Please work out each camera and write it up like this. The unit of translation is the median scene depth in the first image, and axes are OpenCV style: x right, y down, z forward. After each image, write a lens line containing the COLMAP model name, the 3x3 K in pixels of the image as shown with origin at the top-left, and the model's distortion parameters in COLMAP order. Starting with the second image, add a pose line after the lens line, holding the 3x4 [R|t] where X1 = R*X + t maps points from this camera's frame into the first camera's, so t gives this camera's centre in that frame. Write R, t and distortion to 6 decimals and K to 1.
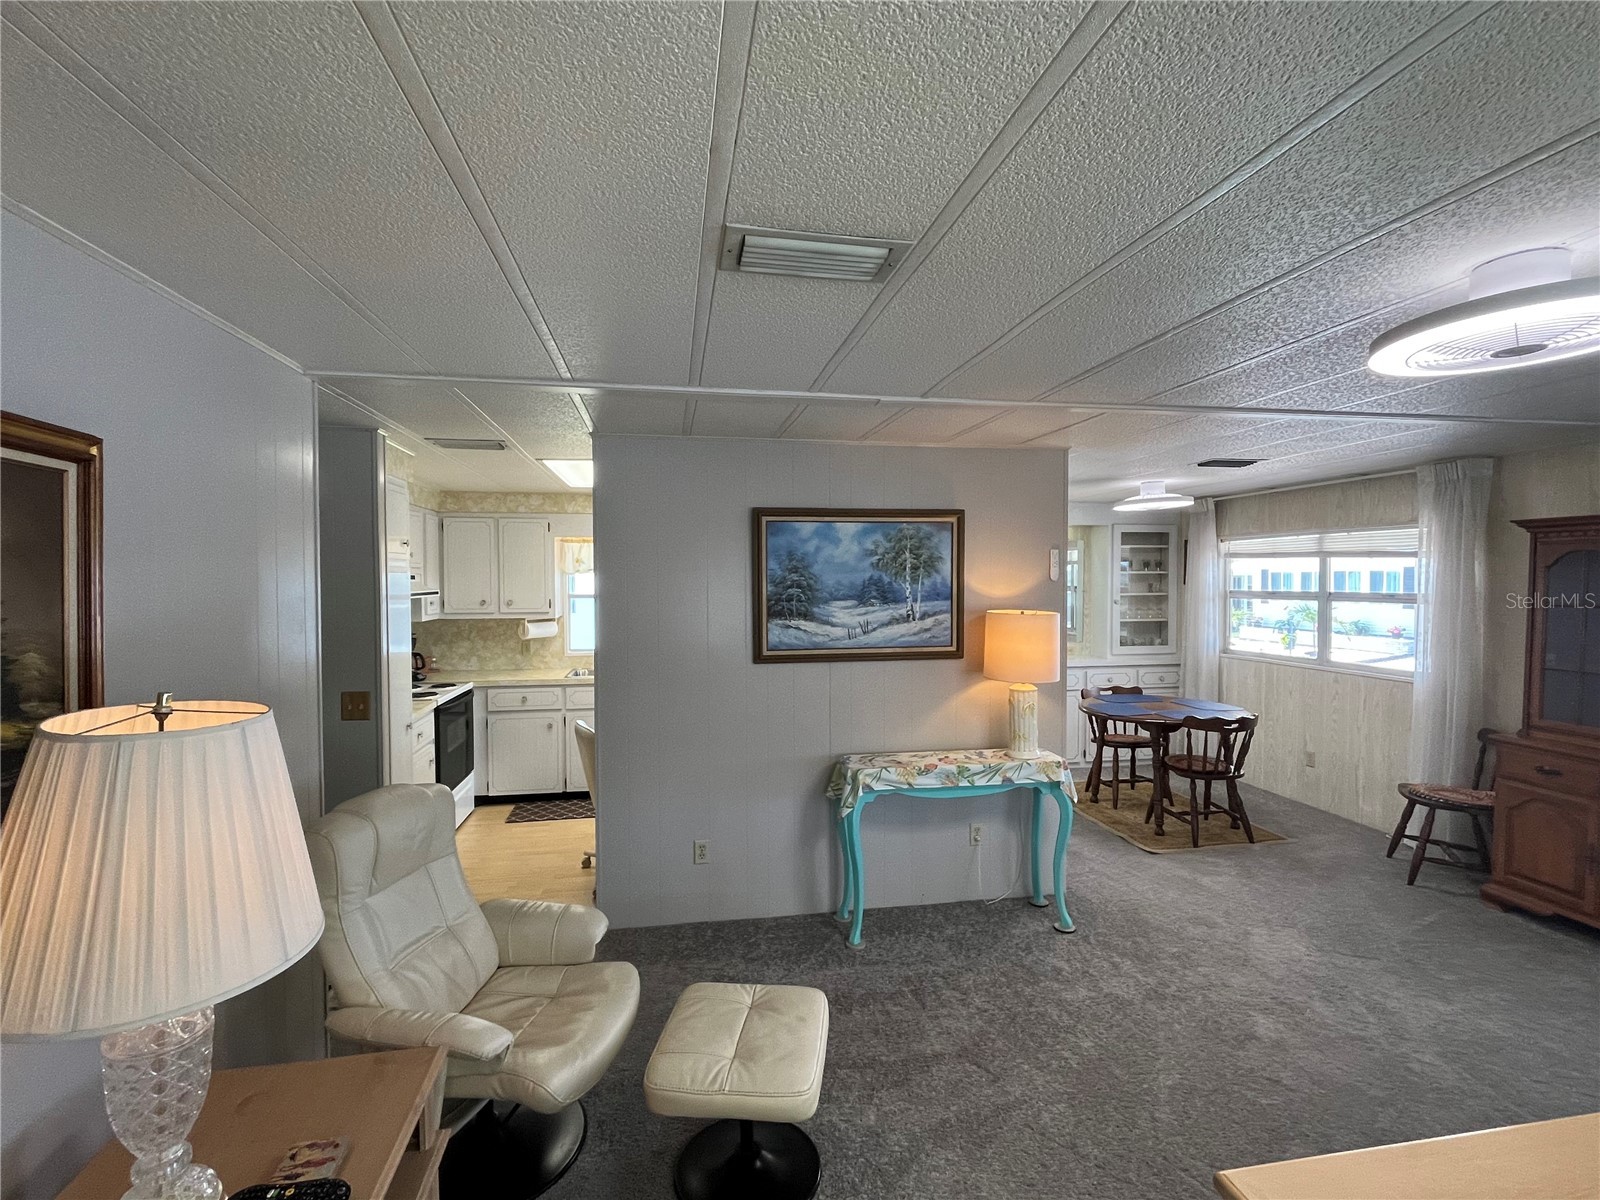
lens RADIAL K [[745.7, 0, 794.1], [0, 745.7, 600.3], [0, 0, 1]] dist [-0.002076, 0.000070]
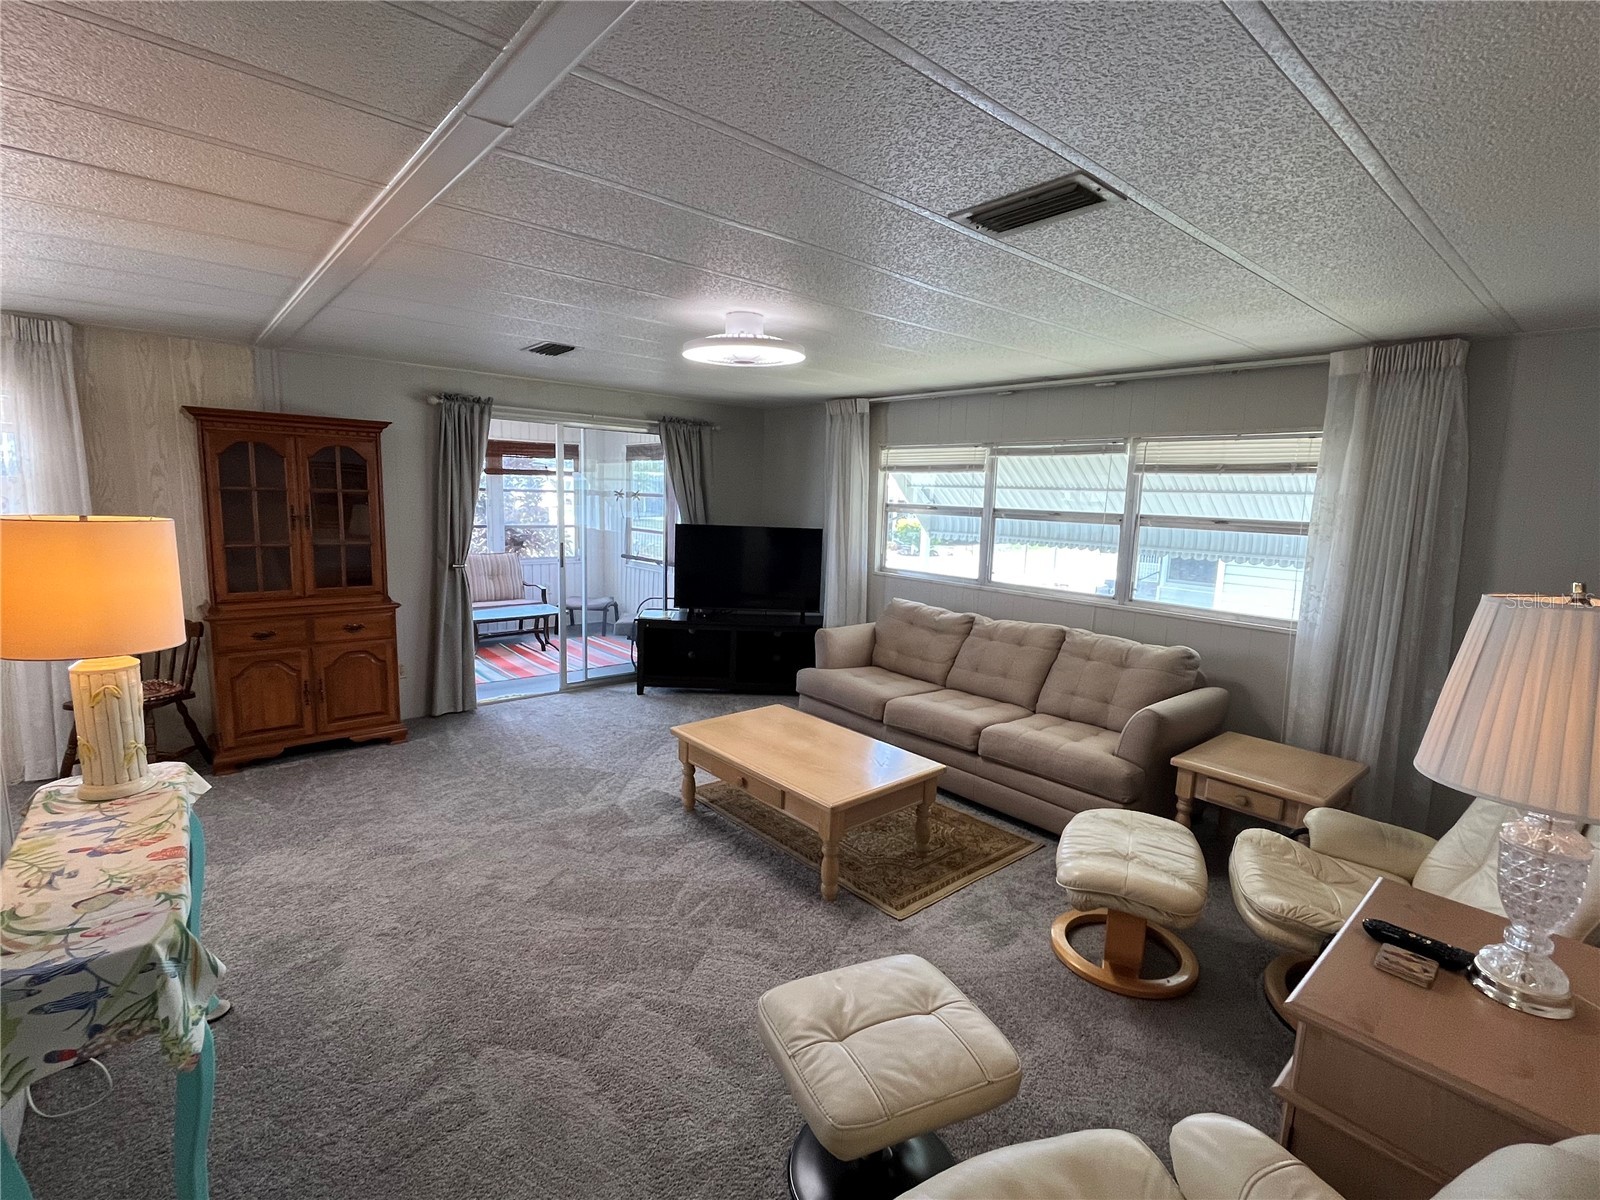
lens RADIAL K [[745.7, 0, 795.0], [0, 745.7, 602.9], [0, 0, 1]] dist [-0.002076, 0.000070]
pose [[-0.516023, -0.141612, 0.844788, -0.357449], [-0.005800, 0.986794, 0.161874, -0.011146], [-0.856555, 0.078631, -0.510030, 0.811722]]
